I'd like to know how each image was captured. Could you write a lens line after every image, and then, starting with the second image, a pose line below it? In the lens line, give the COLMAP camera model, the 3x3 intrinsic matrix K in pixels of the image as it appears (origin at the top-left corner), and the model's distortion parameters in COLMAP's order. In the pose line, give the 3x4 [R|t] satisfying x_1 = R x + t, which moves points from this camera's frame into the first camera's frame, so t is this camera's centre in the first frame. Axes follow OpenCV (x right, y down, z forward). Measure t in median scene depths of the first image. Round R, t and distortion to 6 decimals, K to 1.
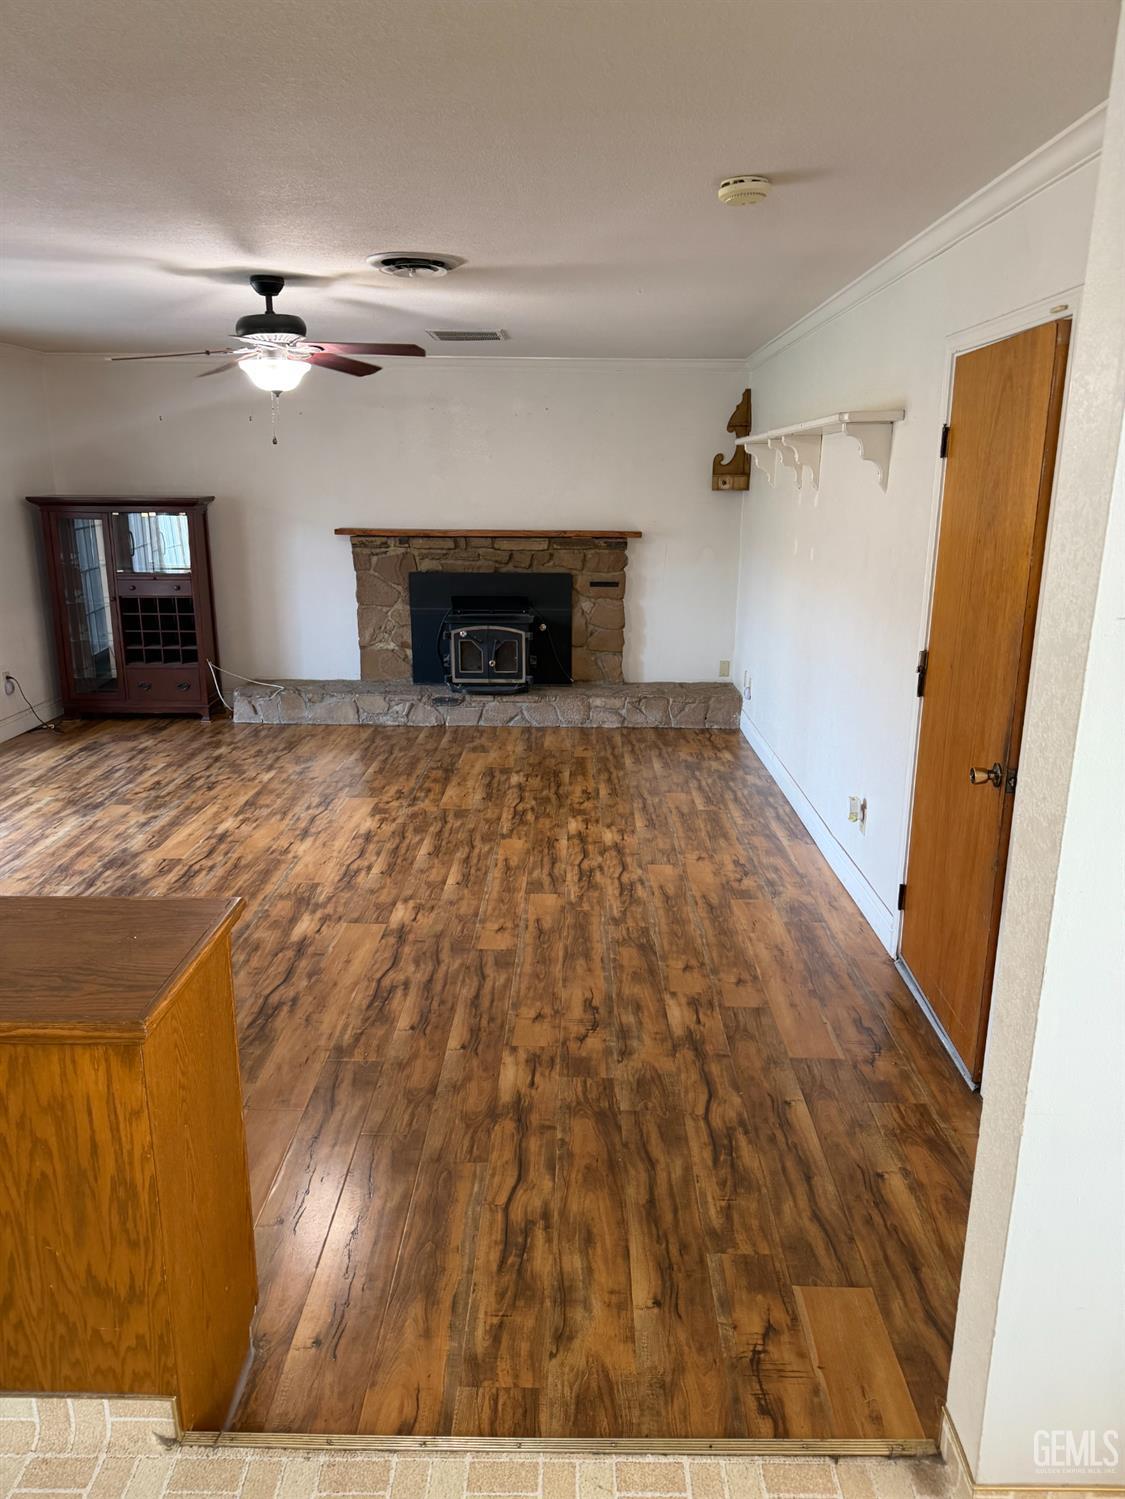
lens RADIAL K [[1043.3, 0, 562.5], [0, 1043.3, 749.5], [0, 0, 1]] dist [0.198736, -0.433996]
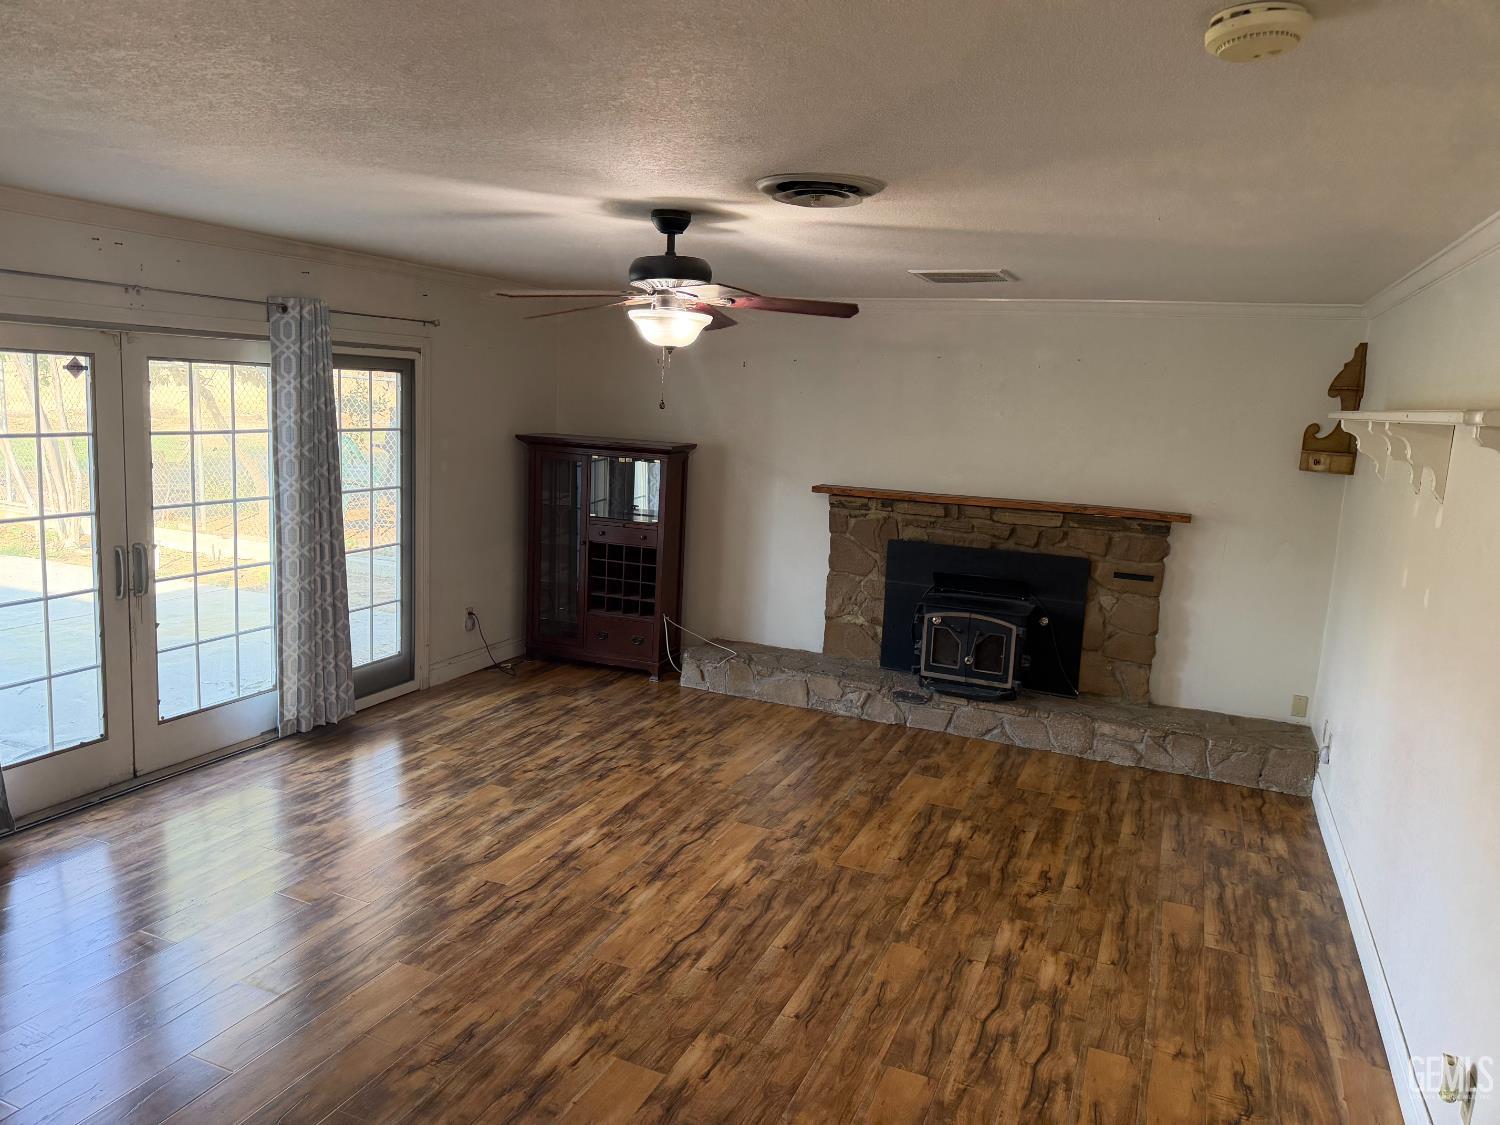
lens RADIAL K [[1033.8, 0, 750.0], [0, 1033.8, 562.5], [0, 0, 1]] dist [0.148545, -0.288225]
pose [[0.924482, 0.101311, -0.367517, 0.072012], [-0.136830, 0.987986, -0.071841, -0.085330], [0.355823, 0.116703, 0.927238, 0.206493]]
